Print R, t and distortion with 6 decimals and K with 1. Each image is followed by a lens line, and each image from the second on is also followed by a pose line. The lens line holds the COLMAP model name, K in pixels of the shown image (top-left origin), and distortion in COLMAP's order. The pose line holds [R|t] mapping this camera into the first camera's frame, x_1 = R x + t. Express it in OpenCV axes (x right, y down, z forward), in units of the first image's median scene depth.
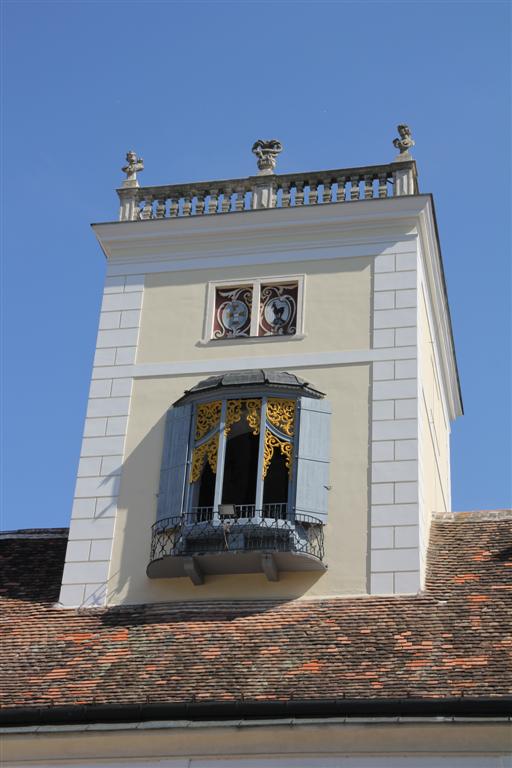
lens RADIAL K [[1513.8, 0, 259.9], [0, 1513.8, 385.4], [0, 0, 1]] dist [0.326062, 0.000000]
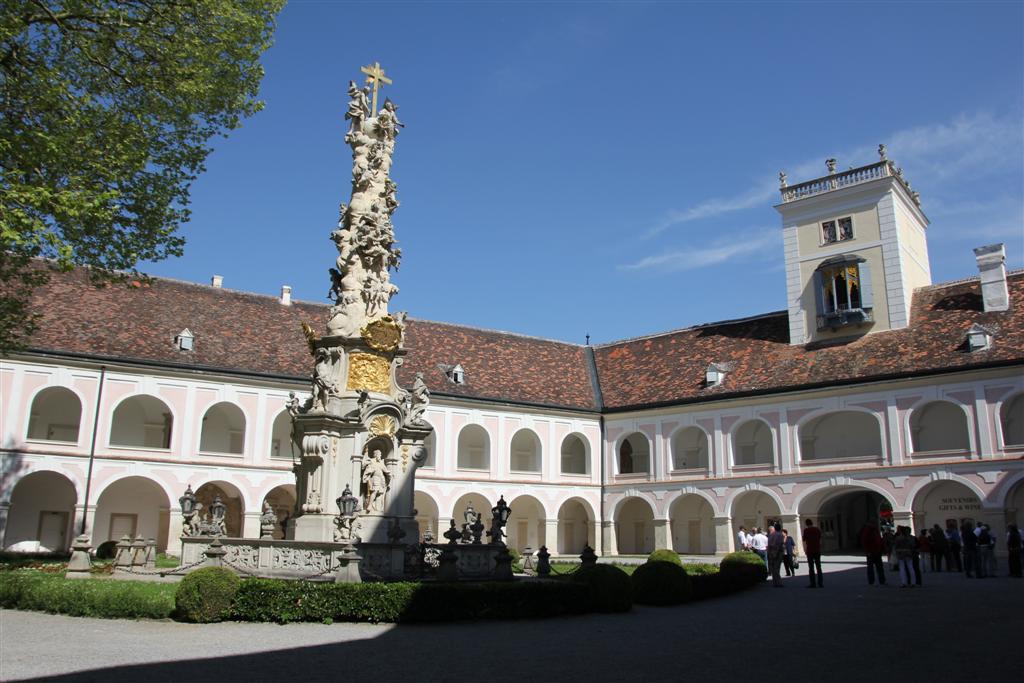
lens RADIAL K [[827.4, 0, 510.4], [0, 827.4, 337.9], [0, 0, 1]] dist [-0.136635, 0.121331]
pose [[0.881158, -0.154998, -0.446695, 0.114882], [0.276829, 0.935008, 0.221641, -0.404372], [0.383309, -0.318959, 0.866798, -0.692435]]
